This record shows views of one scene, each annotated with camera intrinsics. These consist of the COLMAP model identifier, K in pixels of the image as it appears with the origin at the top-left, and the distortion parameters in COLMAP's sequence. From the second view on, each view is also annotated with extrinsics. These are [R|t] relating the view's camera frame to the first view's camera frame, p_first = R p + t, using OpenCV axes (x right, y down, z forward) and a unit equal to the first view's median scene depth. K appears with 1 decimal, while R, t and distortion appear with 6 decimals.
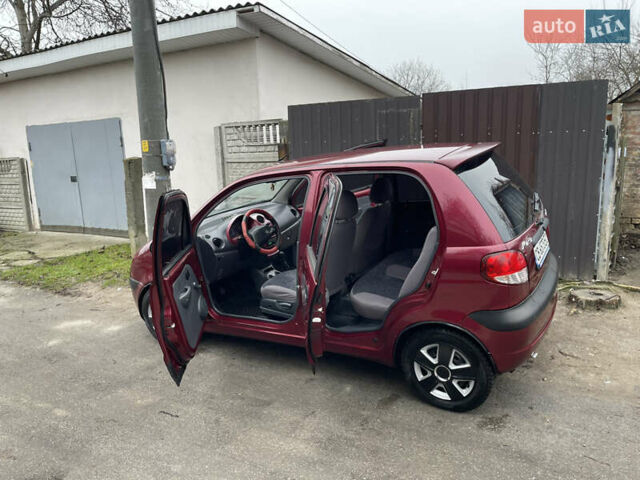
lens RADIAL K [[456.0, 0, 325.4], [0, 456.0, 239.1], [0, 0, 1]] dist [0.071072, -0.081787]
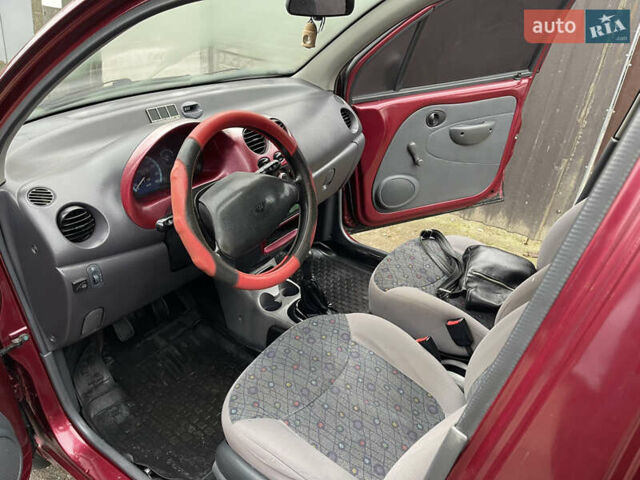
lens RADIAL K [[456.0, 0, 325.4], [0, 456.0, 239.1], [0, 0, 1]] dist [0.071072, -0.081787]
pose [[0.988195, 0.151207, 0.024629, -0.097600], [-0.152314, 0.952442, 0.263923, -0.072209], [0.016450, -0.264559, 0.964229, 0.717467]]
